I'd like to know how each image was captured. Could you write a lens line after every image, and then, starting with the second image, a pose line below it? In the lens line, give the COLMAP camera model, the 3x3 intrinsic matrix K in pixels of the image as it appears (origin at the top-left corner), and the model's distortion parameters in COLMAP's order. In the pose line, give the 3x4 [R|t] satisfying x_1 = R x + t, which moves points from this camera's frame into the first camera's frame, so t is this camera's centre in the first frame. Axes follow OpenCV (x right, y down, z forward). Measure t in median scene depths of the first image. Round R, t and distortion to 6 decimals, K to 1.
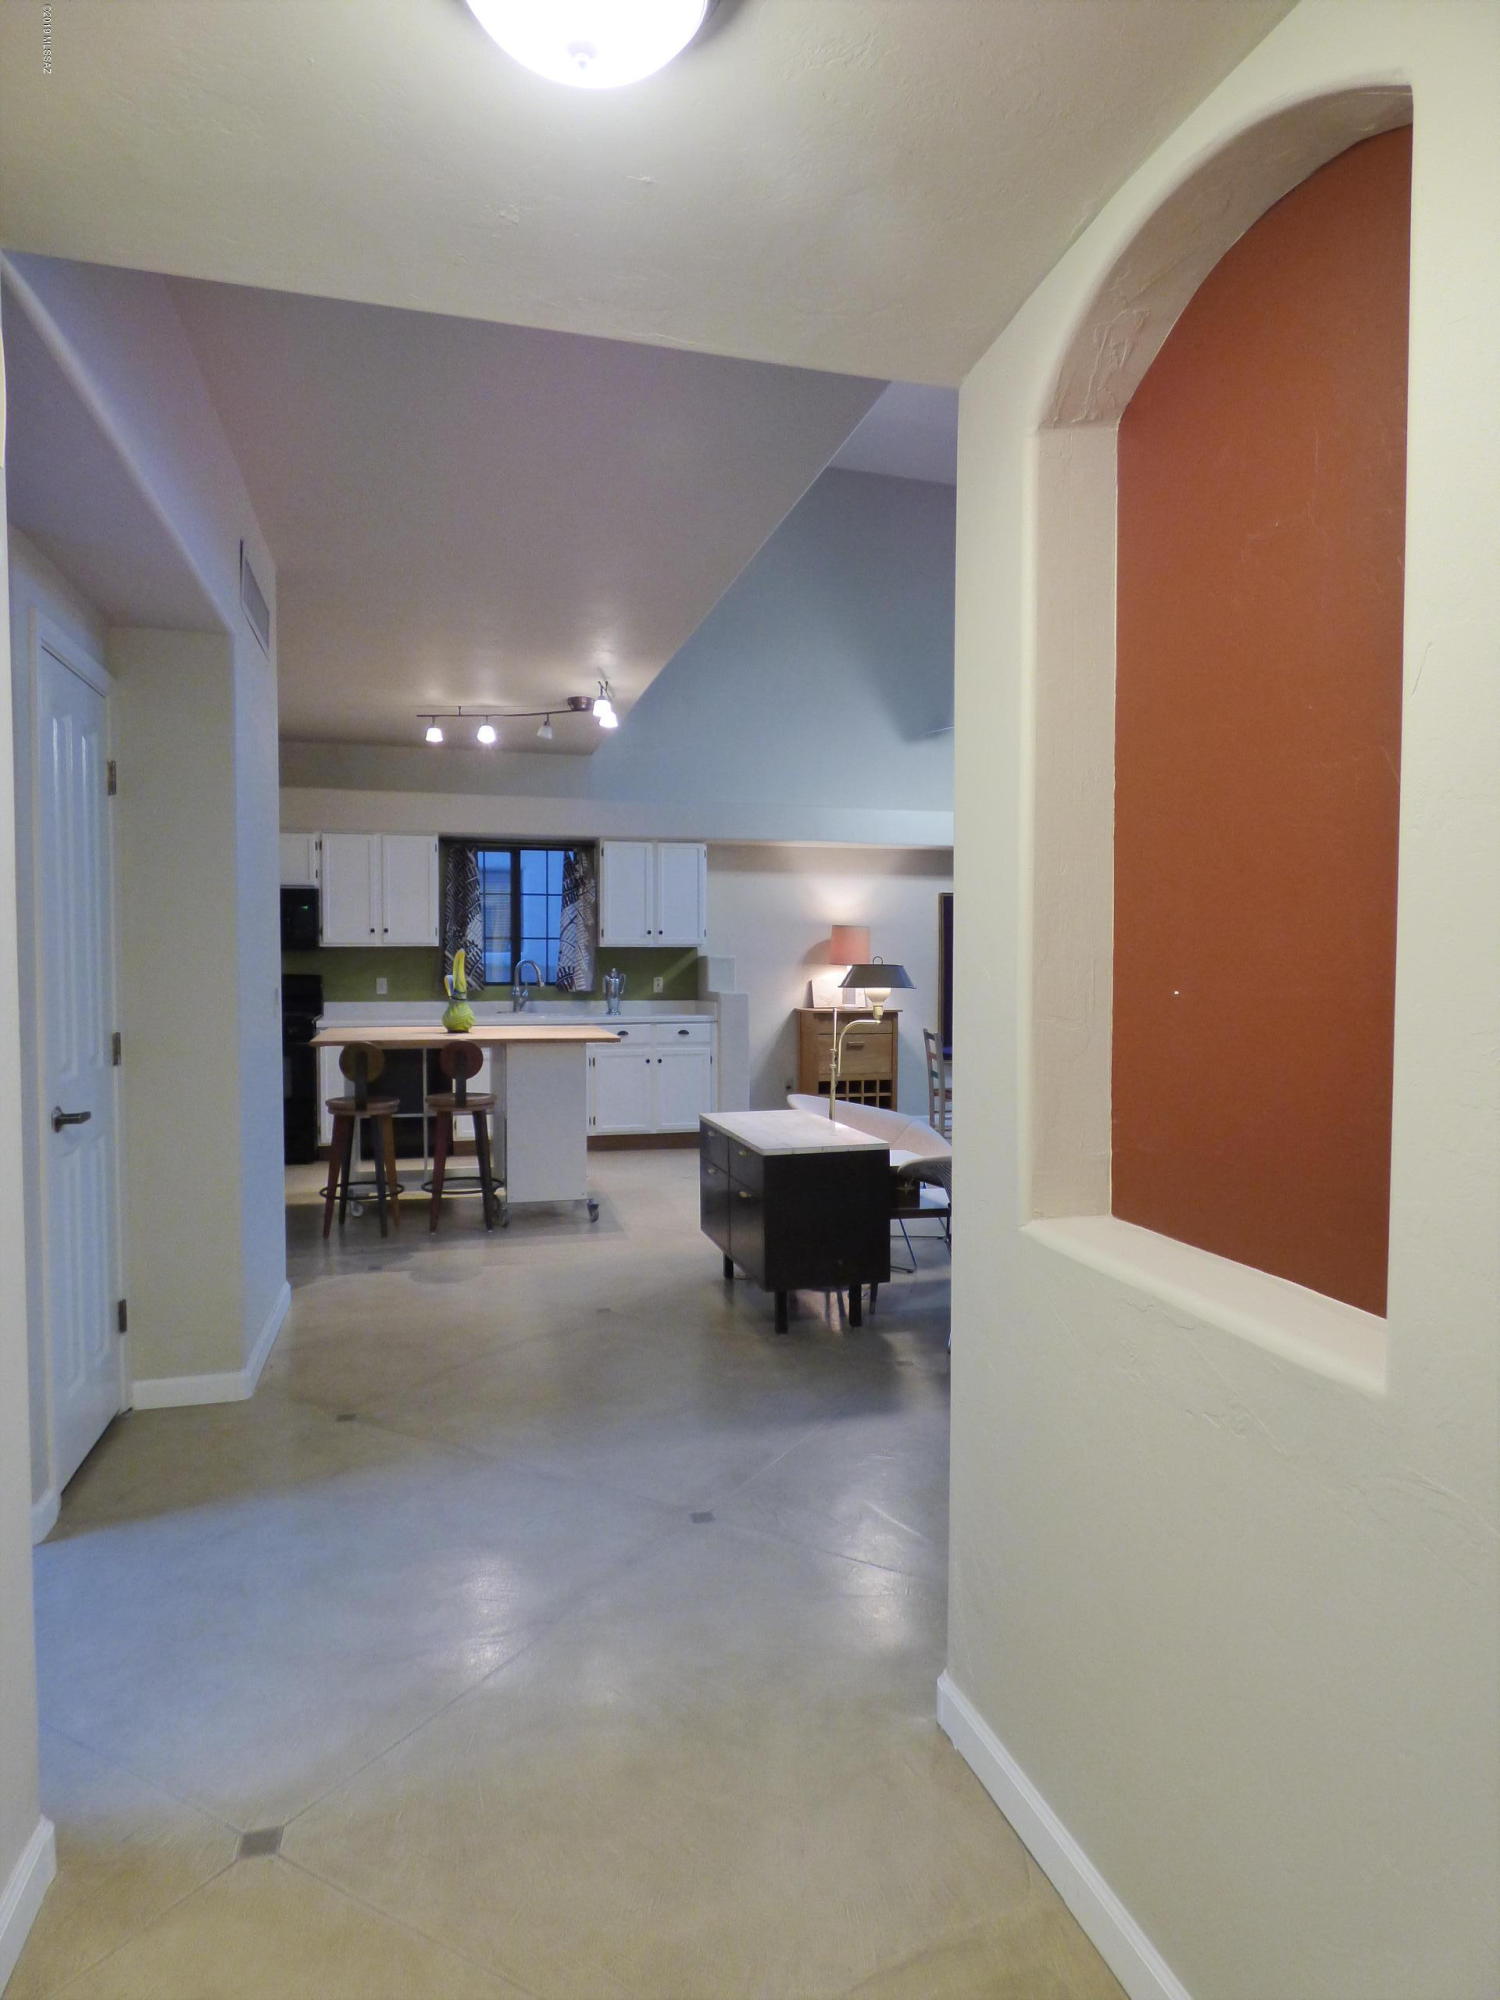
lens RADIAL K [[1200.9, 0, 752.9], [0, 1200.9, 1007.0], [0, 0, 1]] dist [-0.015900, 0.004454]
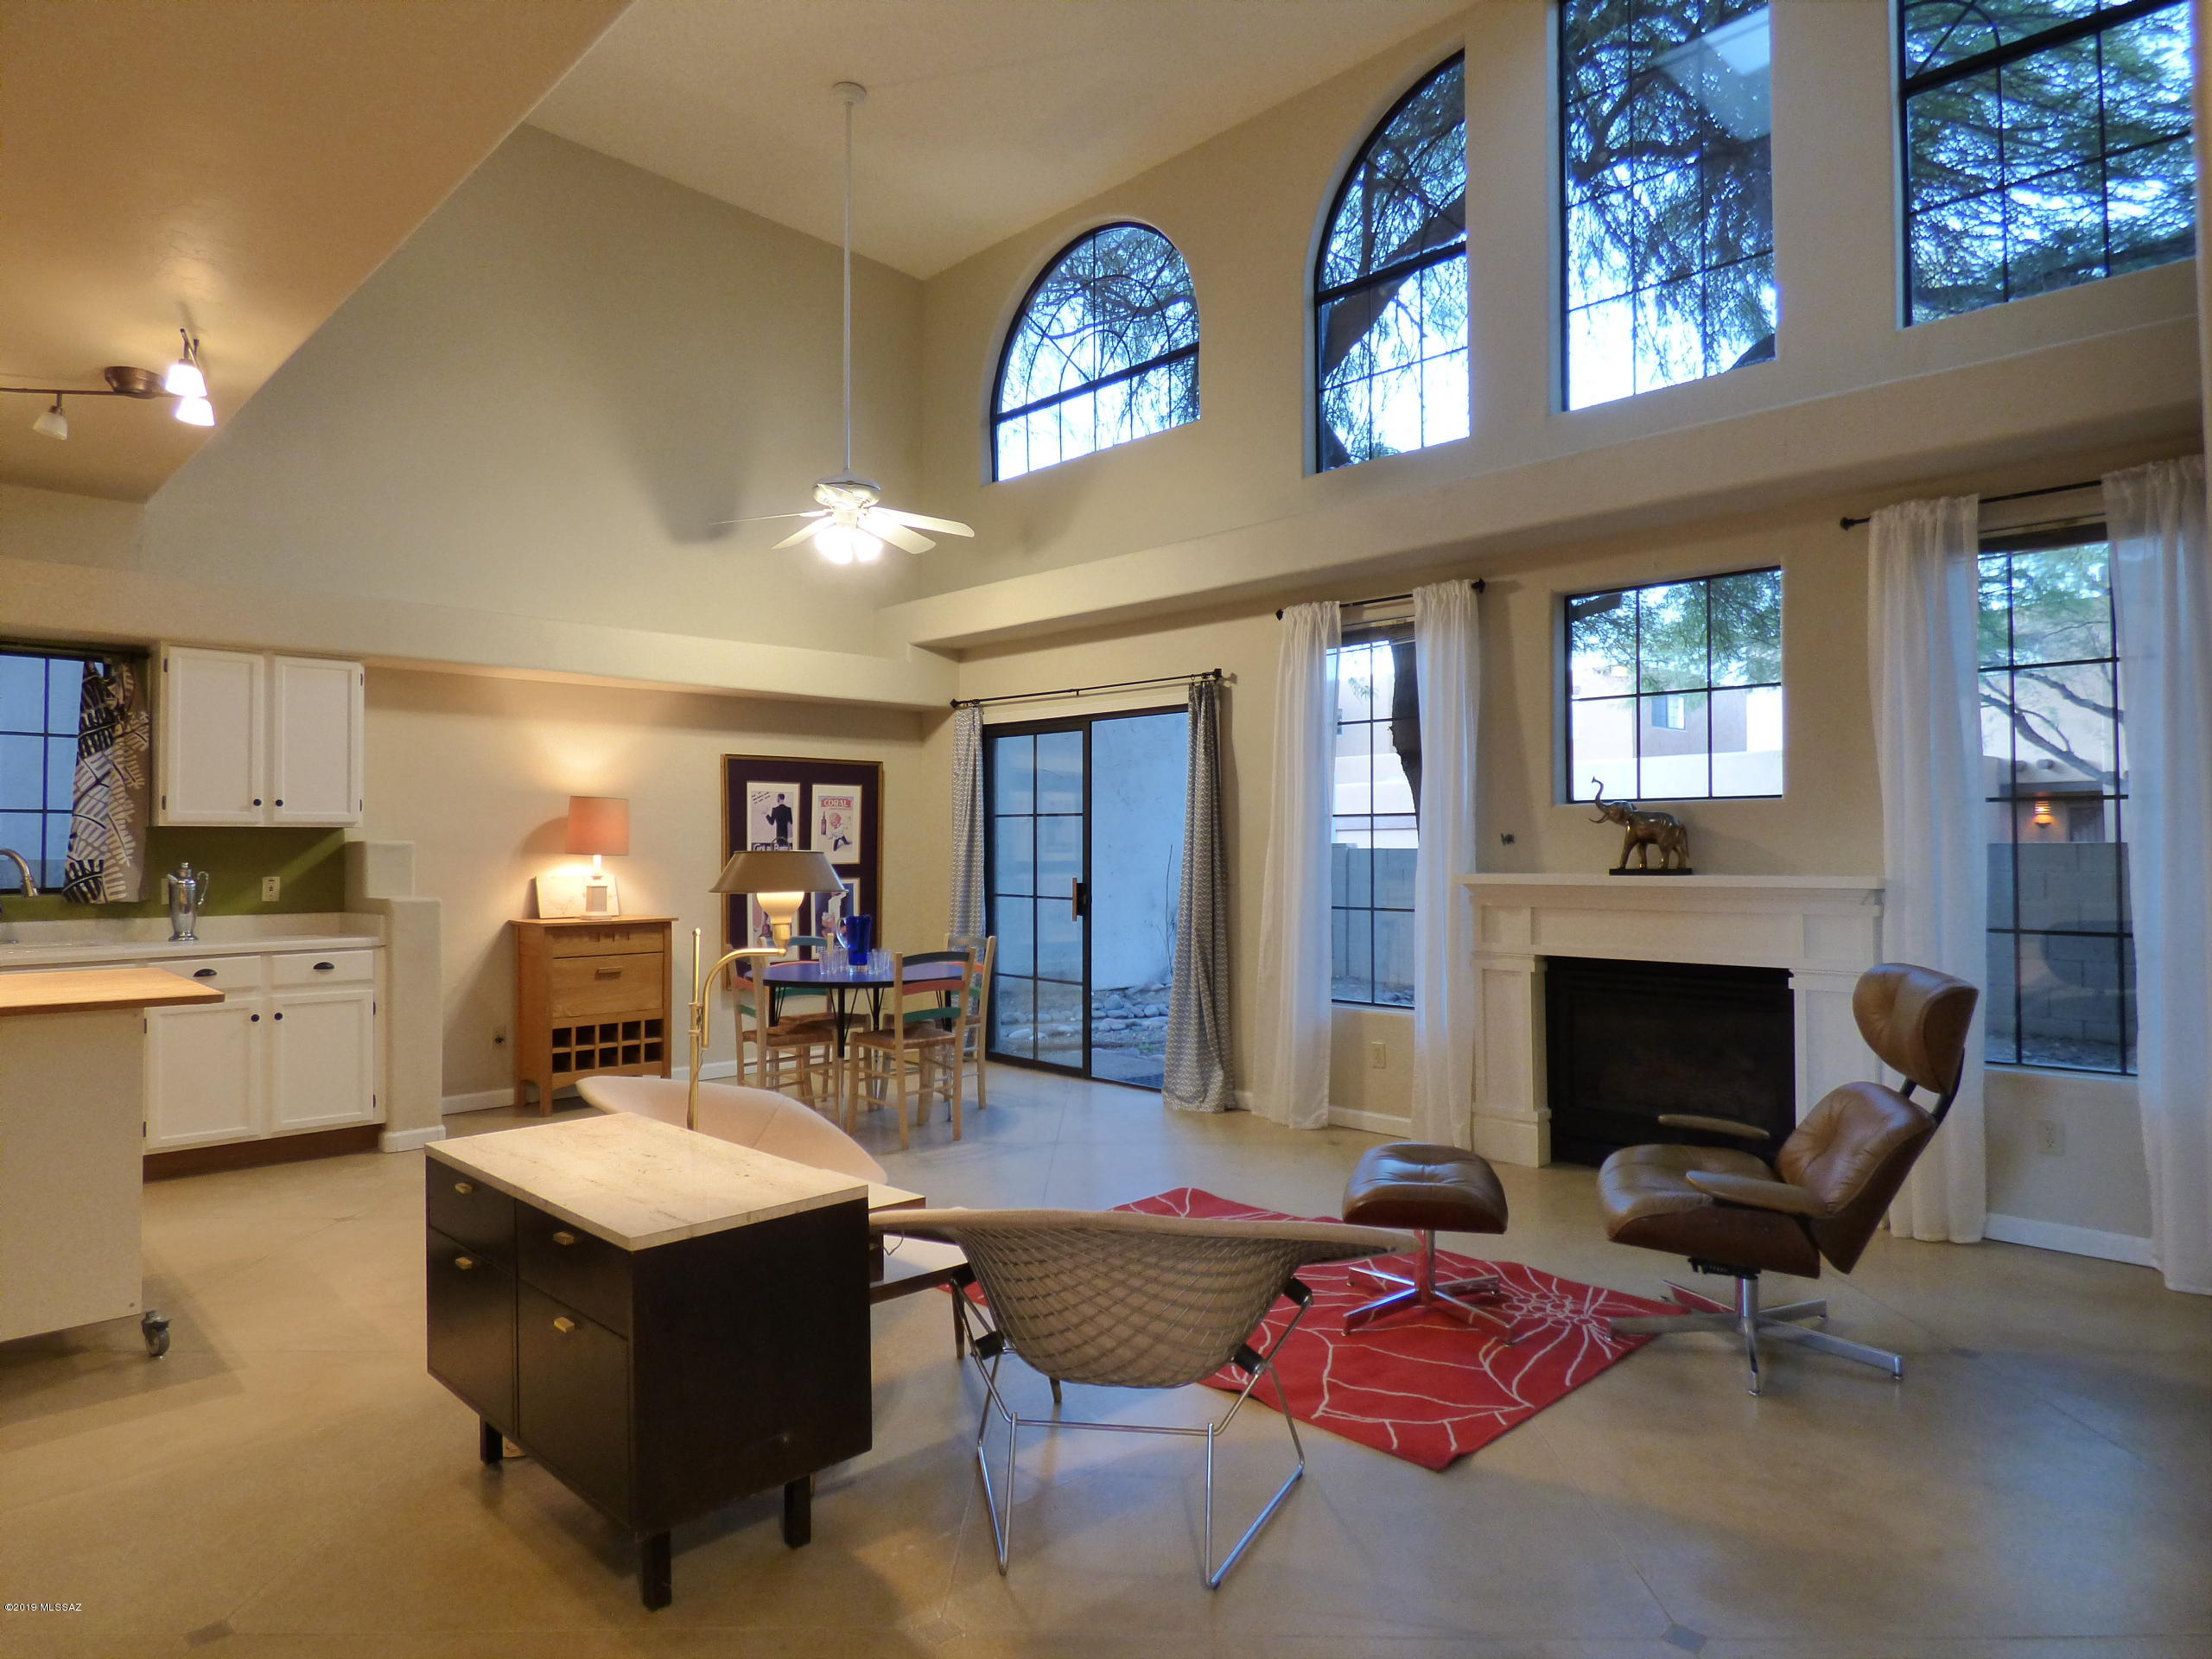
lens RADIAL K [[1328.2, 0, 1102.6], [0, 1328.2, 820.8], [0, 0, 1]] dist [-0.015900, 0.004454]
pose [[0.871978, 0.005458, 0.489515, -0.040615], [0.024598, 0.998186, -0.054945, -0.005776], [-0.488927, 0.059952, 0.870262, 0.215639]]
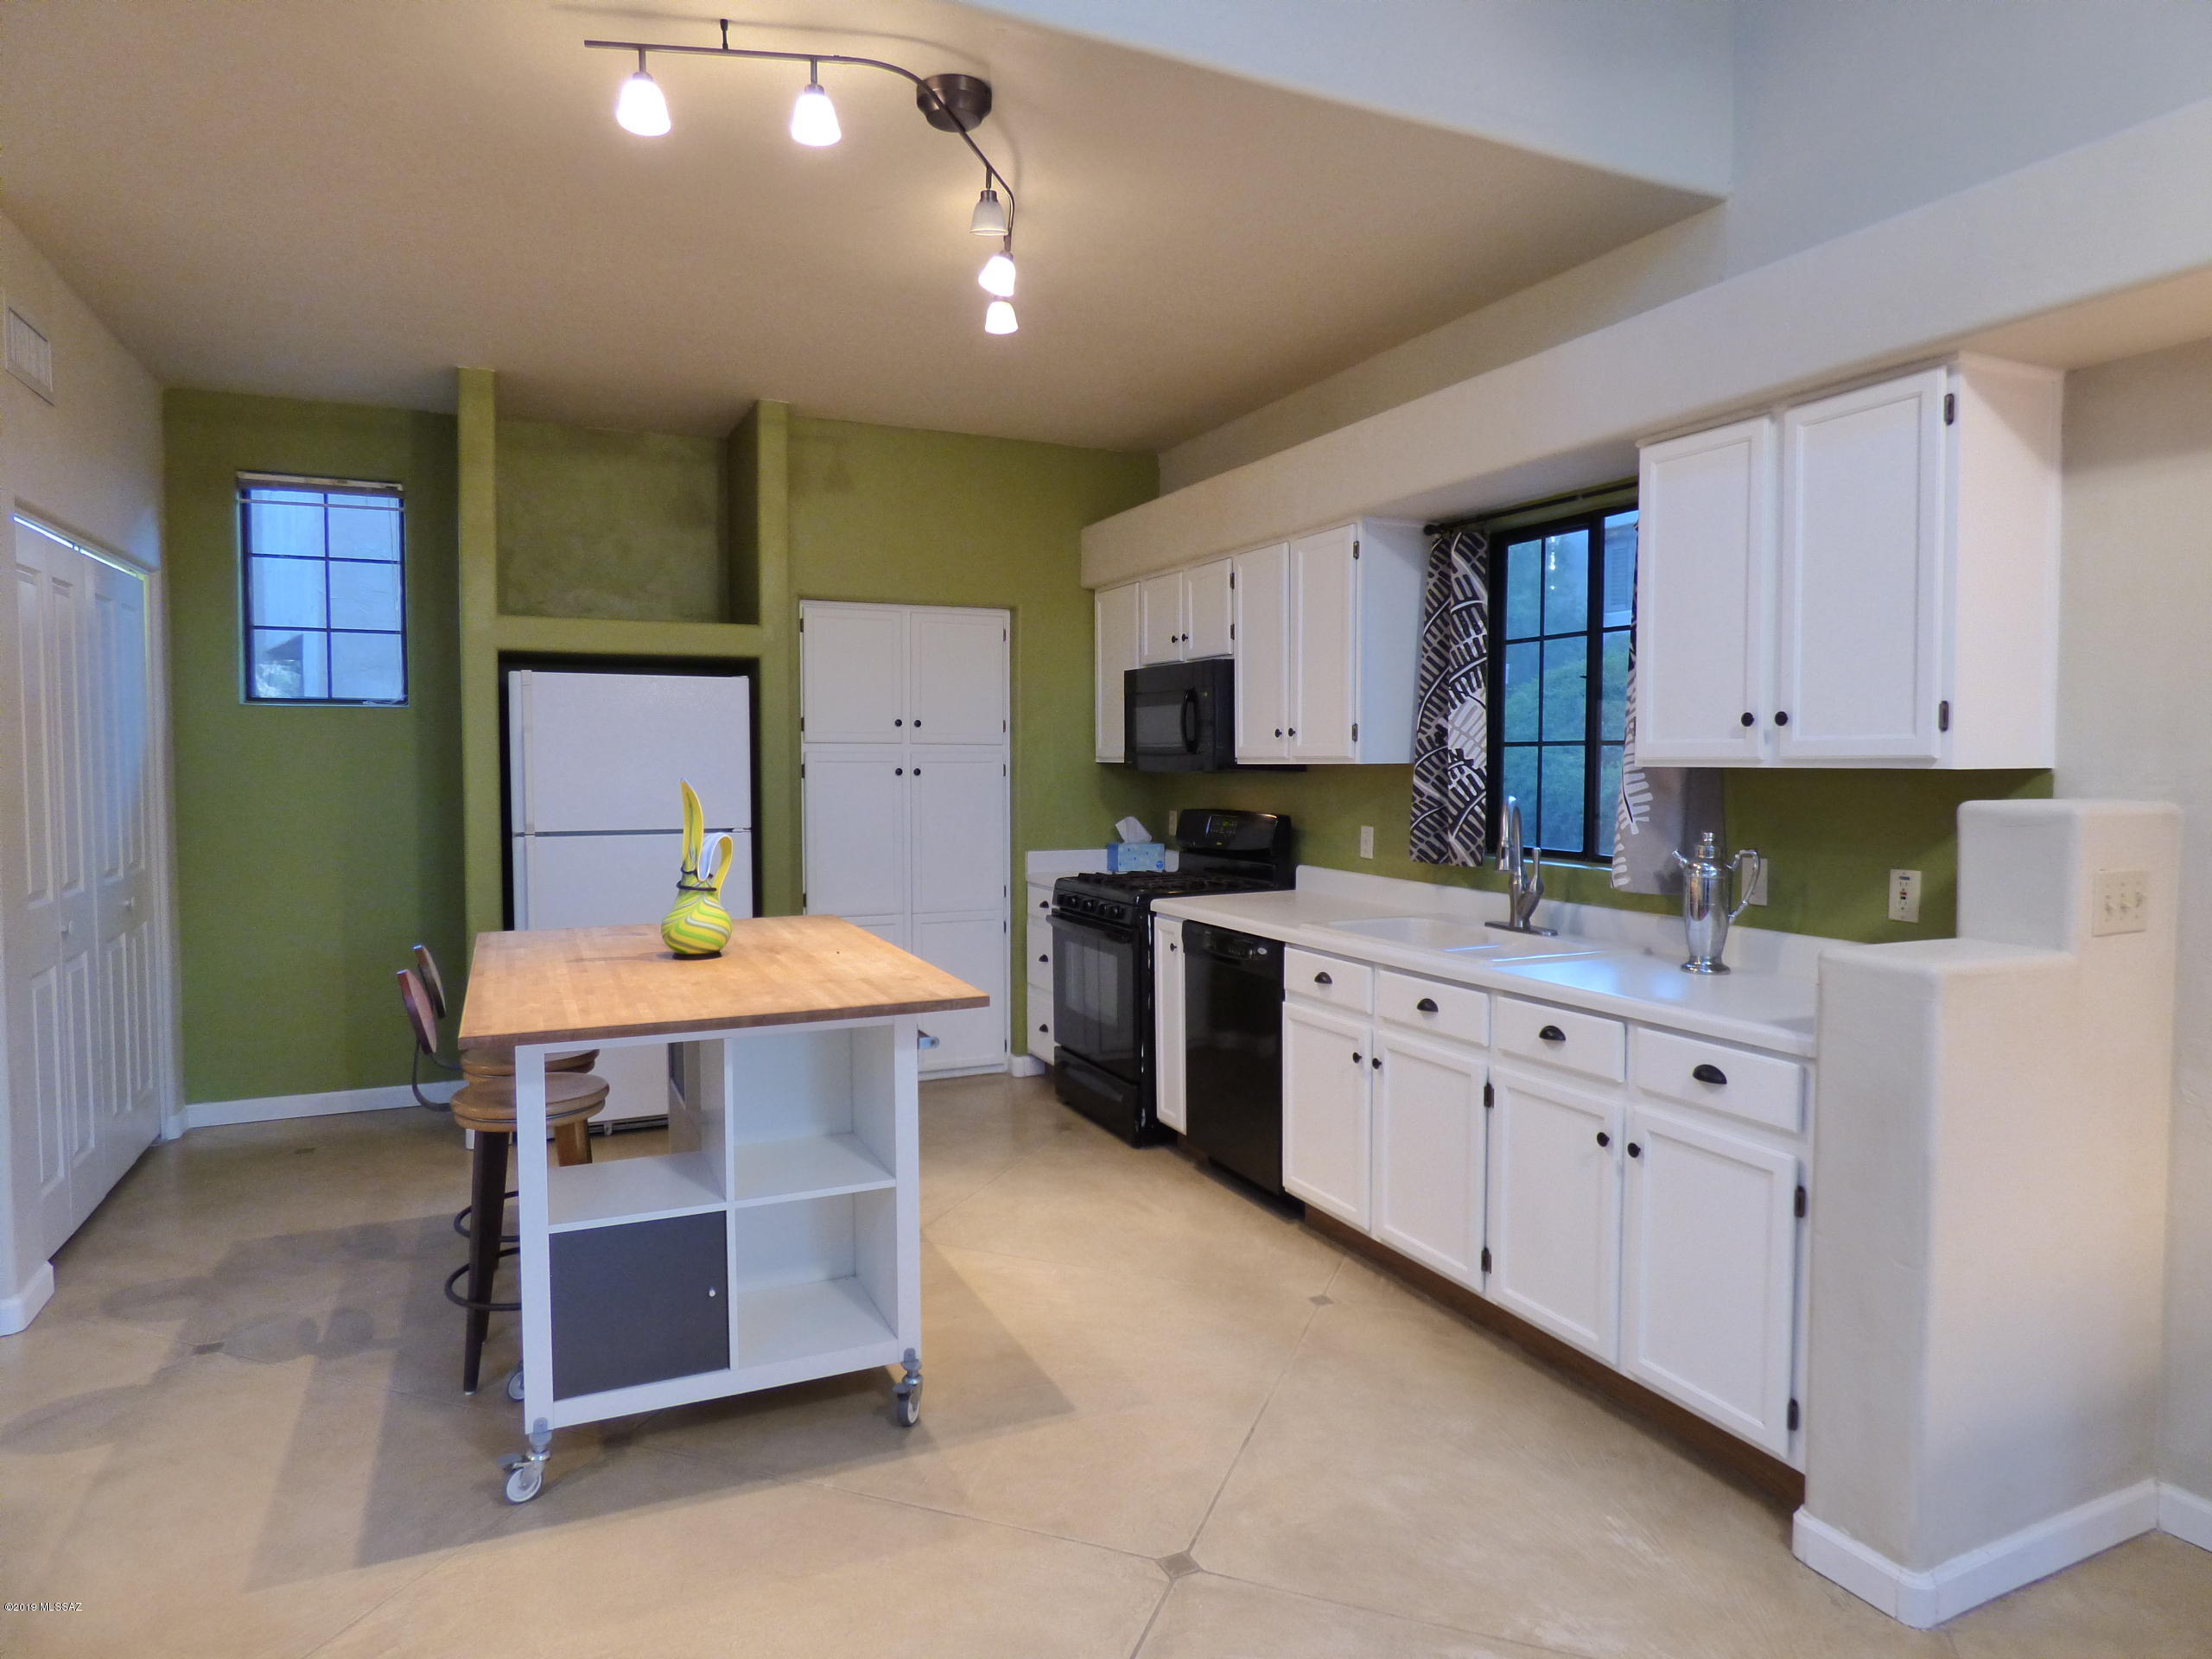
lens RADIAL K [[1328.2, 0, 1110.0], [0, 1328.2, 830.3], [0, 0, 1]] dist [-0.015900, 0.004454]
pose [[0.170728, 0.050390, -0.984029, 0.215054], [-0.039899, 0.998226, 0.044194, -0.042554], [0.984510, 0.031717, 0.172435, 0.791472]]
